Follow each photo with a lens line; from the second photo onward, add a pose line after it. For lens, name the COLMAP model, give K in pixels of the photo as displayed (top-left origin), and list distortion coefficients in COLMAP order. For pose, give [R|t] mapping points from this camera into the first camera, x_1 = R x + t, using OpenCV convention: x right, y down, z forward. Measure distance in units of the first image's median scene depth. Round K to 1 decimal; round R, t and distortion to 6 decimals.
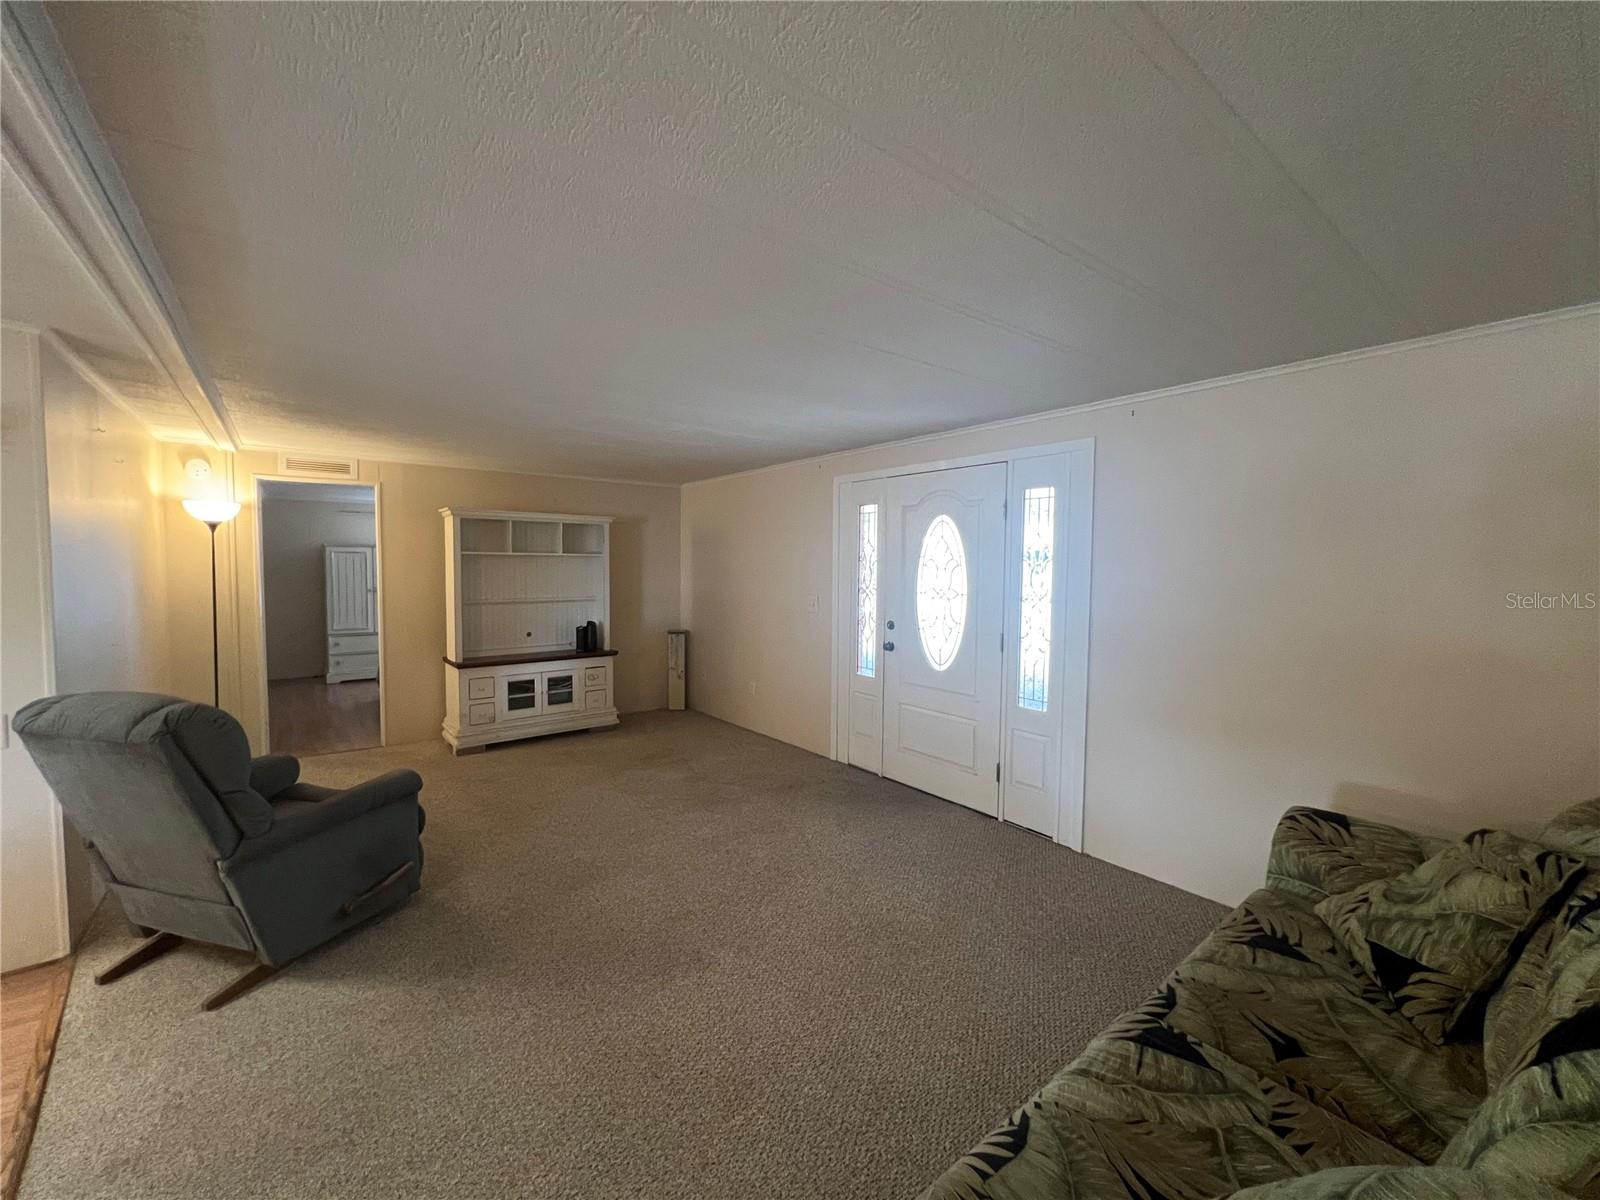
lens RADIAL K [[640.7, 0, 797.8], [0, 640.7, 597.3], [0, 0, 1]] dist [-0.002049, 0.001096]
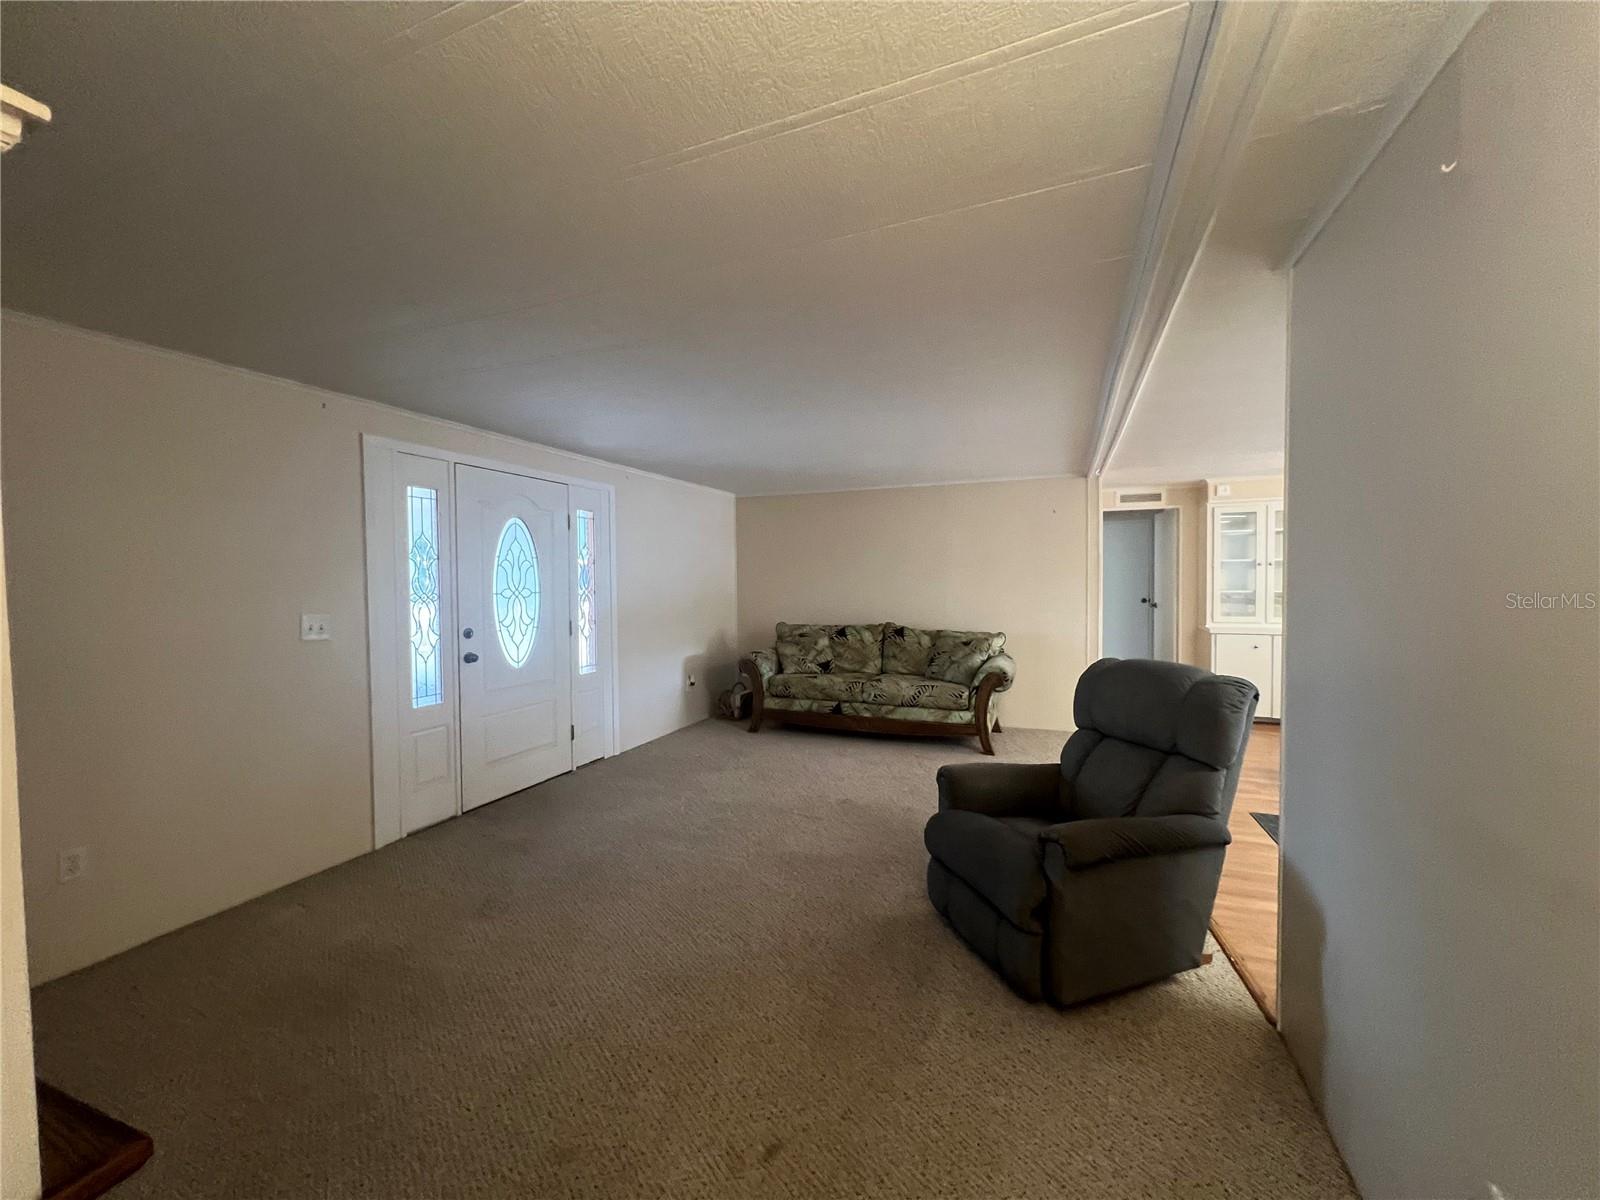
lens RADIAL K [[640.7, 0, 797.8], [0, 640.7, 597.3], [0, 0, 1]] dist [-0.002049, 0.001096]
pose [[-0.492797, -0.030601, 0.869606, -0.835921], [0.047228, 0.996968, 0.061847, -0.038608], [-0.868862, 0.071547, -0.489857, 1.033505]]
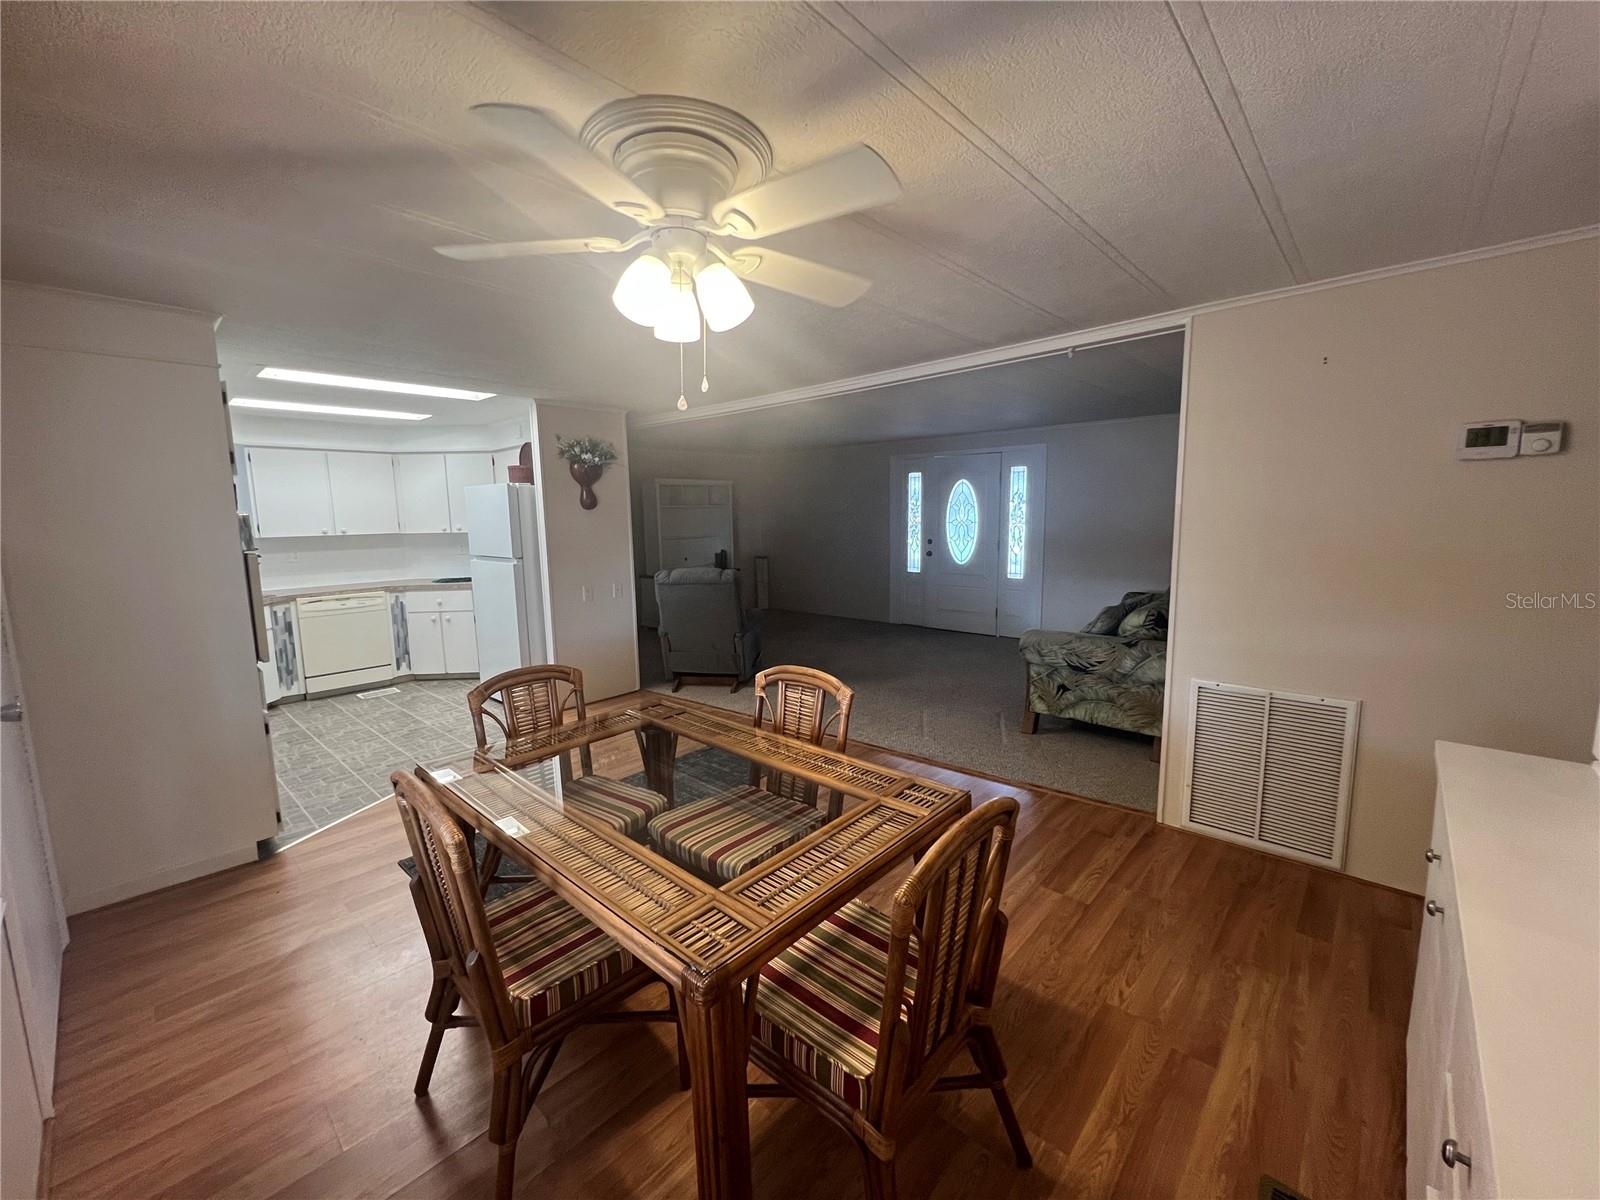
lens RADIAL K [[640.7, 0, 797.8], [0, 640.7, 597.3], [0, 0, 1]] dist [-0.002049, 0.001096]
pose [[0.986760, -0.046649, 0.155337, -0.504814], [0.032971, 0.995442, 0.089491, 0.026337], [-0.158803, -0.083185, 0.983800, -0.713748]]
